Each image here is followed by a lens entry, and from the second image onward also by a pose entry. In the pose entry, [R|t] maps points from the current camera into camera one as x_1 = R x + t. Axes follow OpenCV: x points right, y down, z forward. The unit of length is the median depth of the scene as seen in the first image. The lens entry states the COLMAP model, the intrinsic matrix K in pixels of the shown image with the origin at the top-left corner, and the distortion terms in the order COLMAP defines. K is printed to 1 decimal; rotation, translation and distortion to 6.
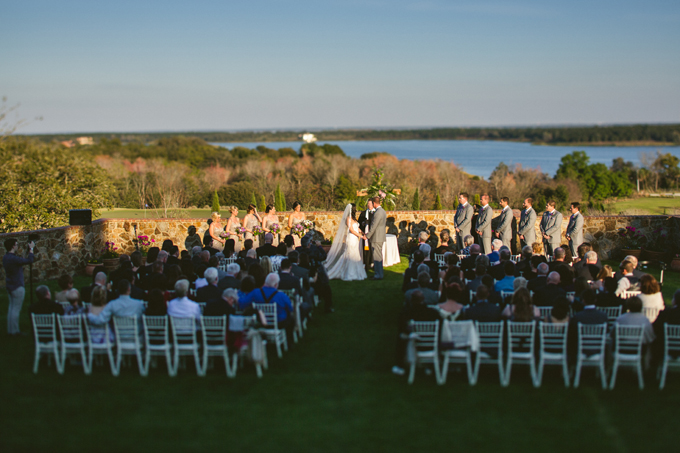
lens RADIAL K [[879.8, 0, 339.8], [0, 879.8, 226.8], [0, 0, 1]] dist [-0.005085, 0.000000]
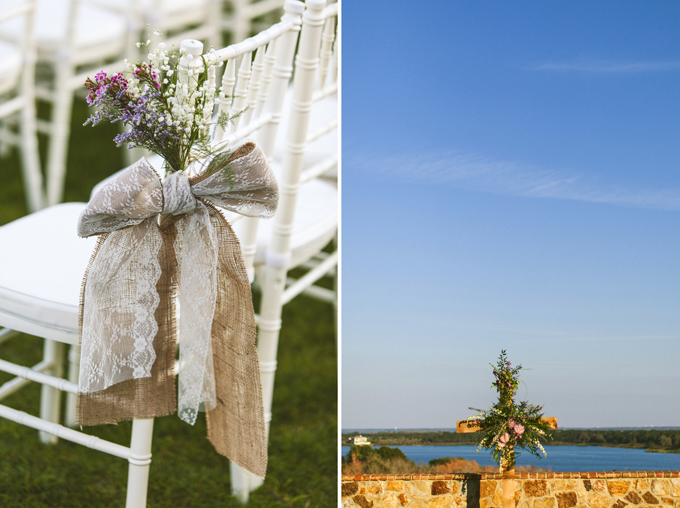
lens RADIAL K [[2190.5, 0, 340.0], [0, 2190.5, 254.0], [0, 0, 1]] dist [-0.261853, 0.000000]
pose [[0.999353, 0.001502, -0.035948, 0.014865], [-0.005463, 0.993876, -0.110368, -0.050414], [0.035562, 0.110493, 0.993240, -0.898654]]
